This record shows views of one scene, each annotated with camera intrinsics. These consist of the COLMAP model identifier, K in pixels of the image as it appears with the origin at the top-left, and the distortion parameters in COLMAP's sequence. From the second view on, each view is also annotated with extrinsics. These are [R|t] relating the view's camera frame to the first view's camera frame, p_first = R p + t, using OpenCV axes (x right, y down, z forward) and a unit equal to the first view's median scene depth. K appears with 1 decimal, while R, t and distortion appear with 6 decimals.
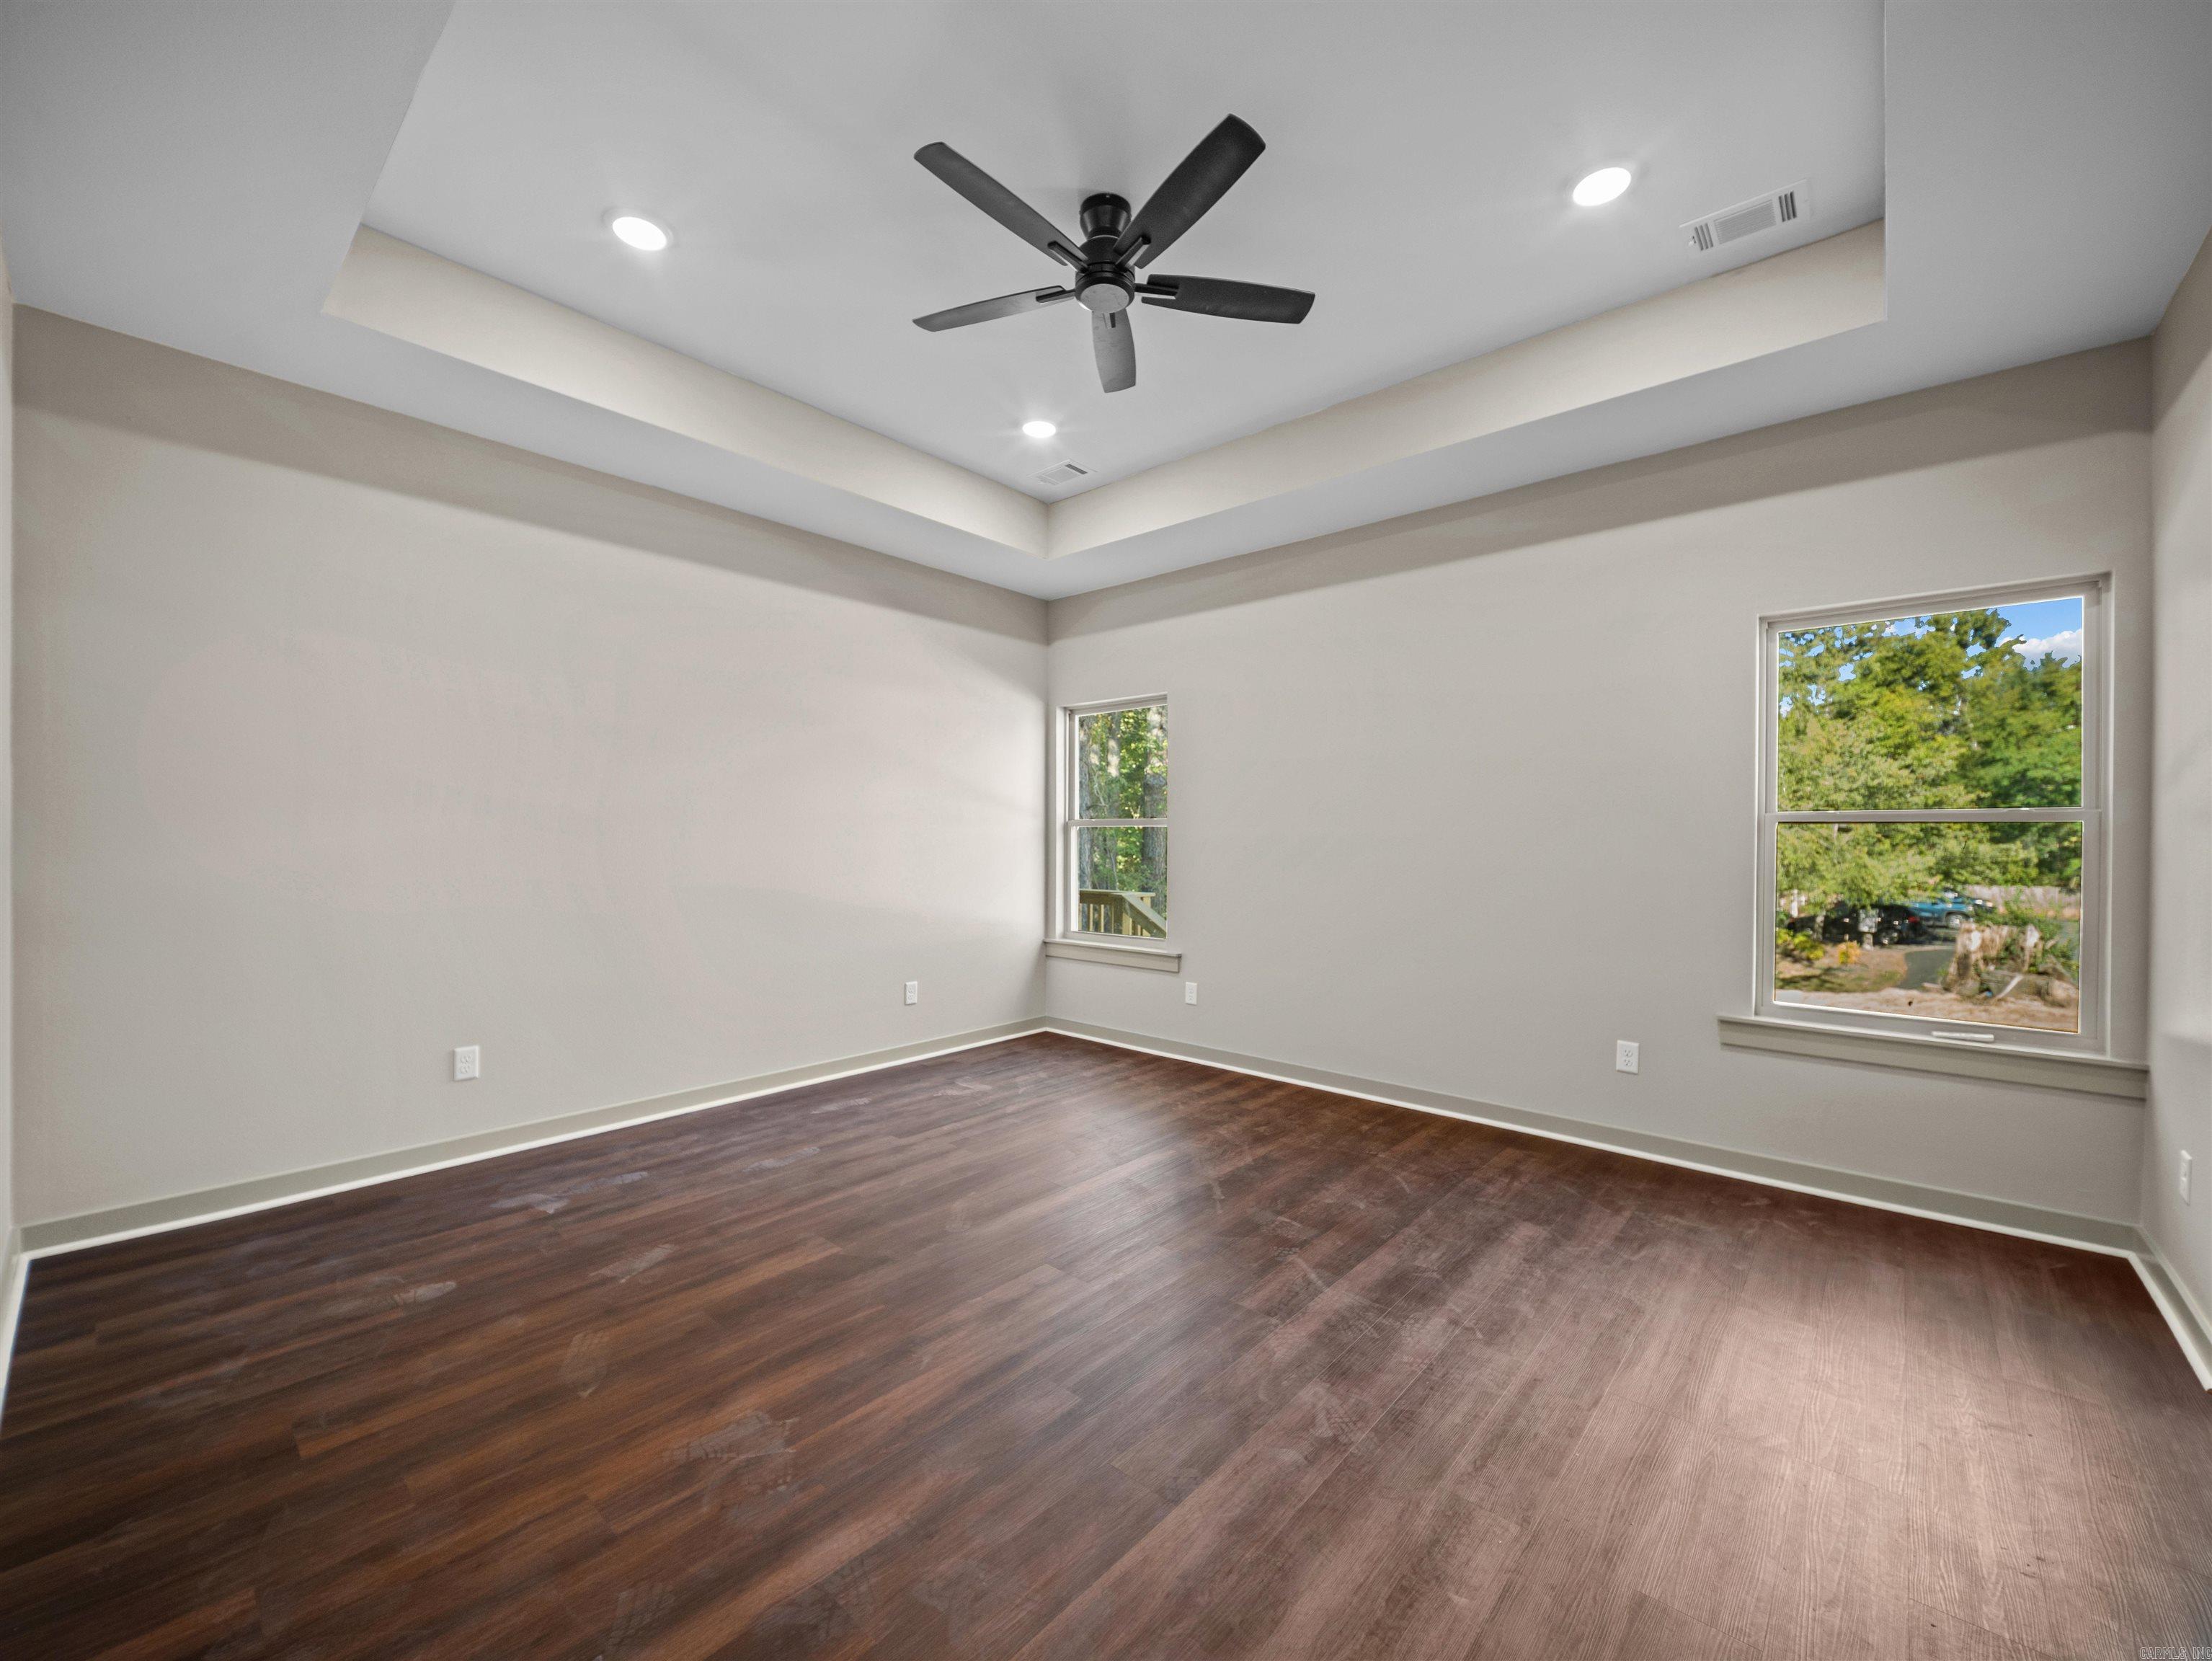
lens RADIAL K [[879.8, 0, 1107.9], [0, 879.8, 838.3], [0, 0, 1]] dist [0.009461, -0.007095]
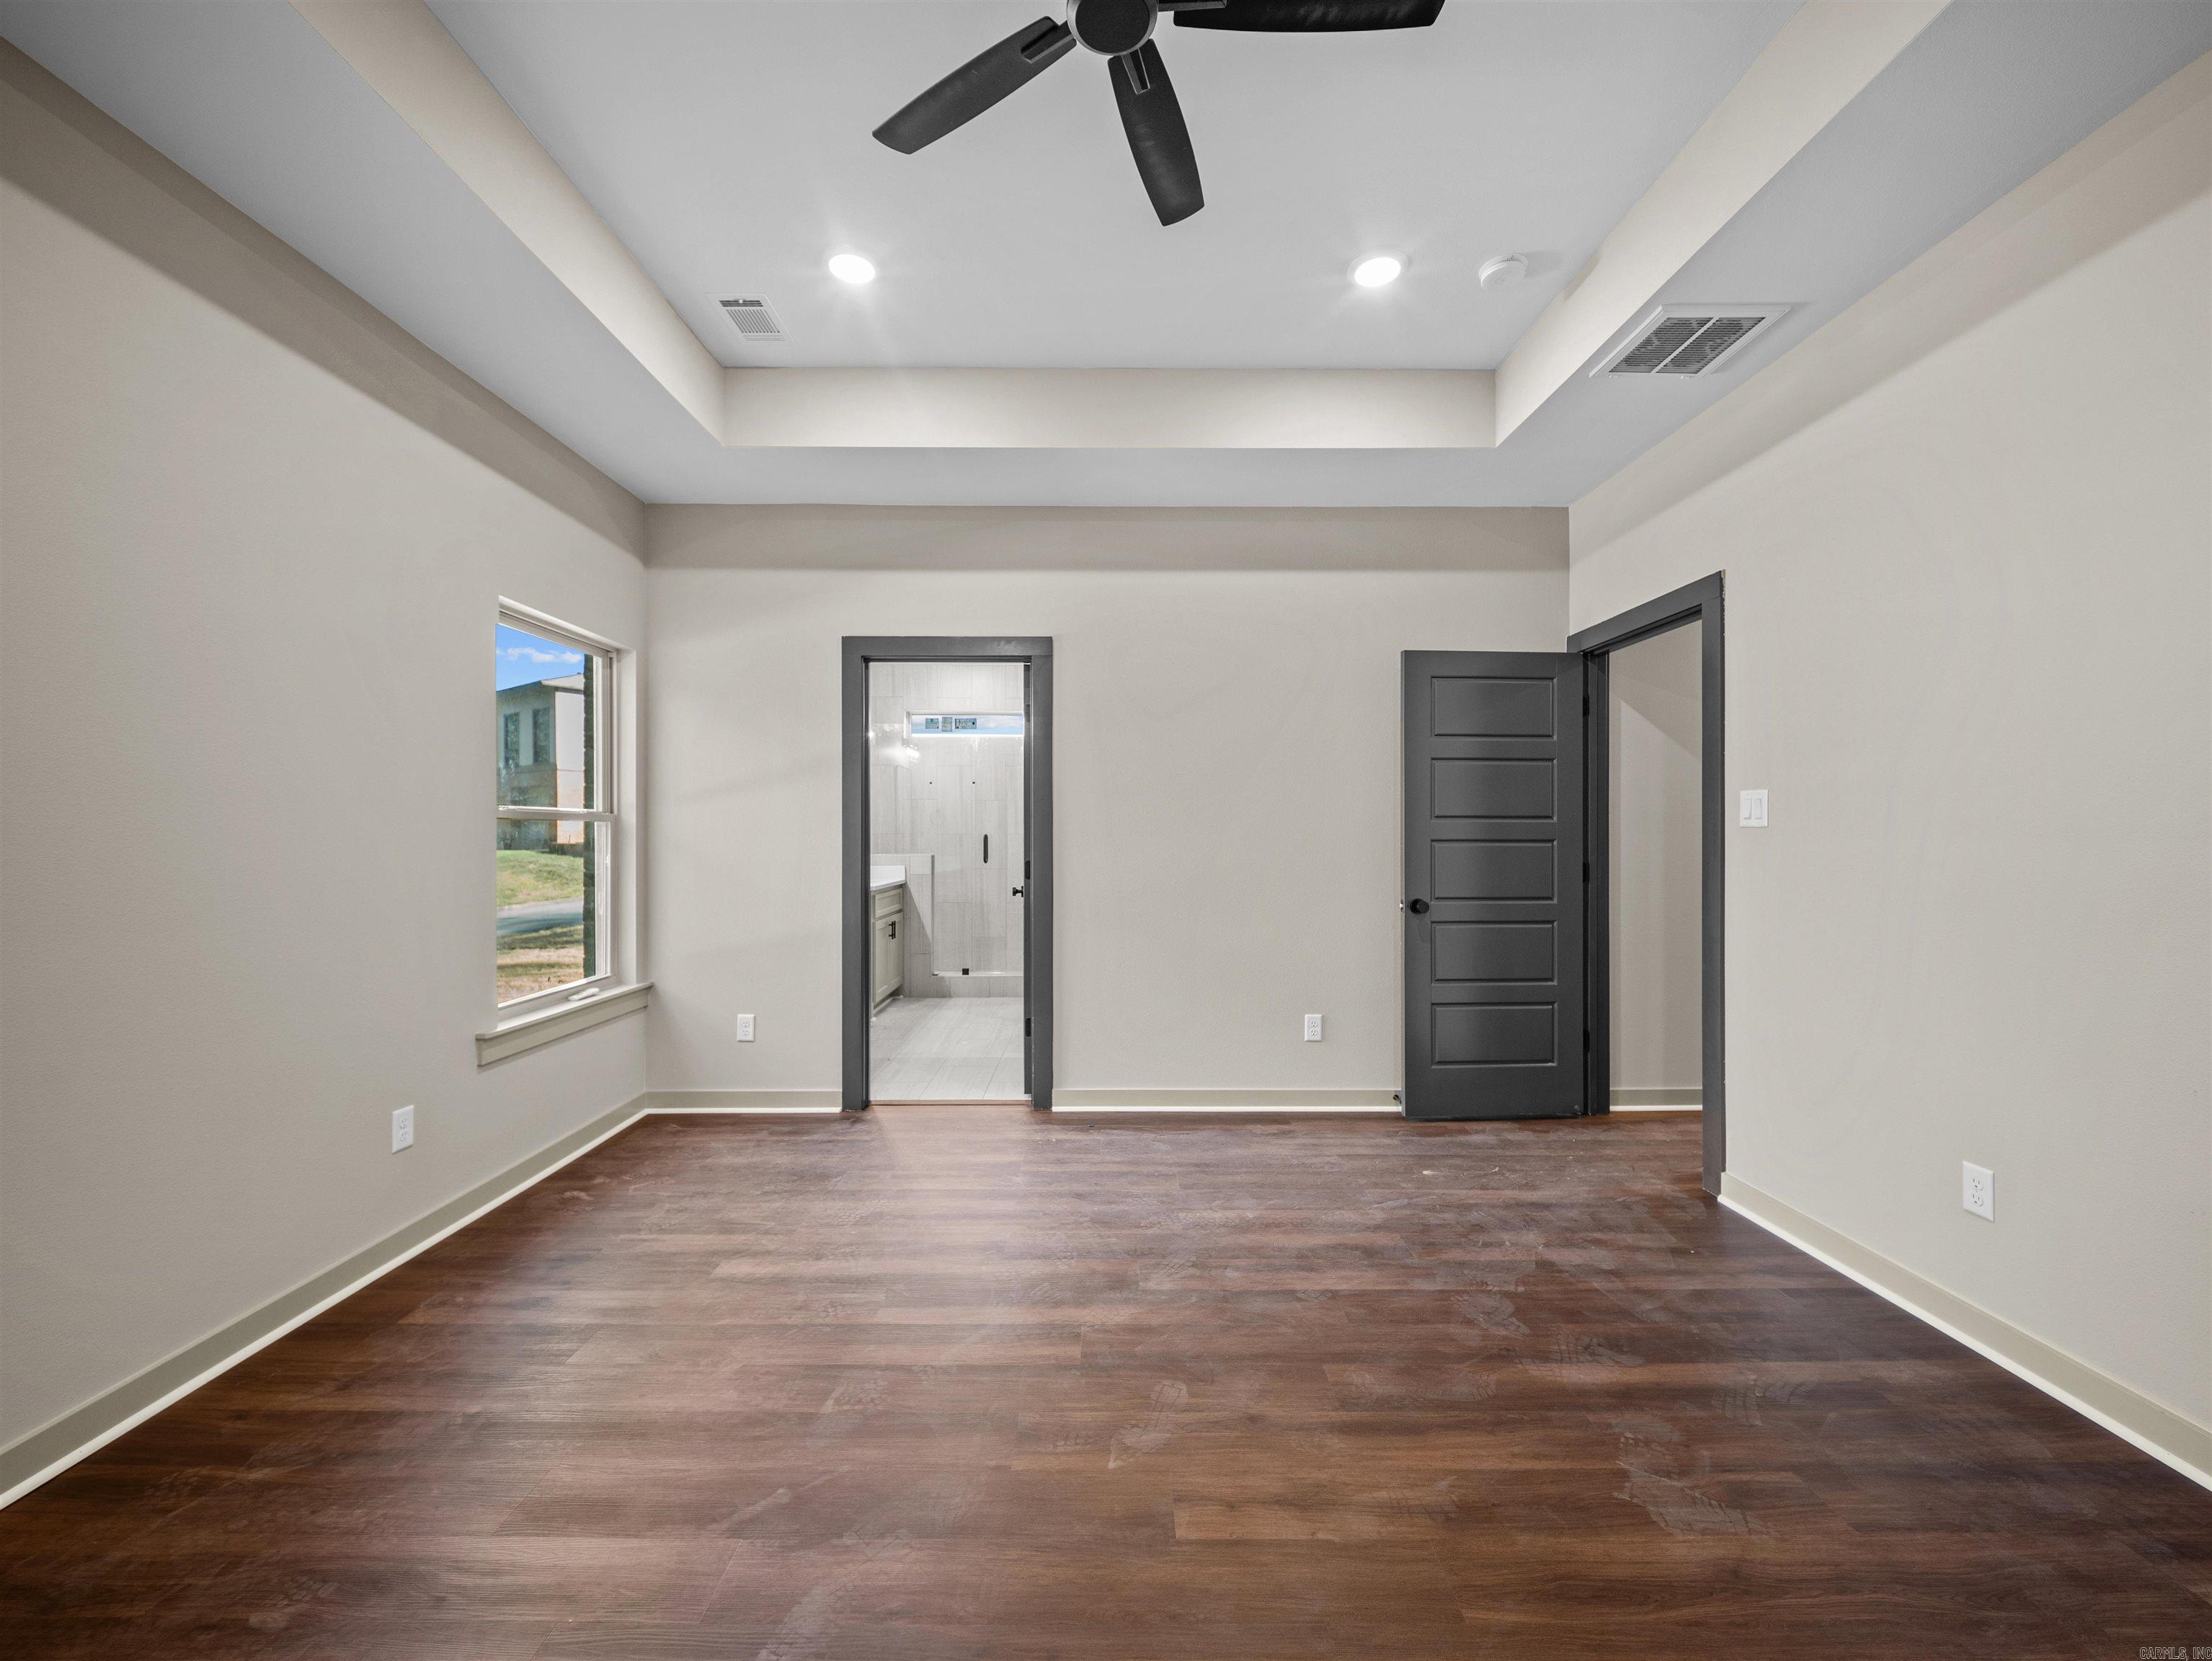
lens RADIAL K [[879.8, 0, 1097.3], [0, 879.8, 839.4], [0, 0, 1]] dist [0.009461, -0.007095]
pose [[-0.658264, -0.008513, 0.752739, -0.580992], [-0.002626, 0.999956, 0.009013, -0.008692], [-0.752783, 0.003956, -0.658257, 1.709316]]
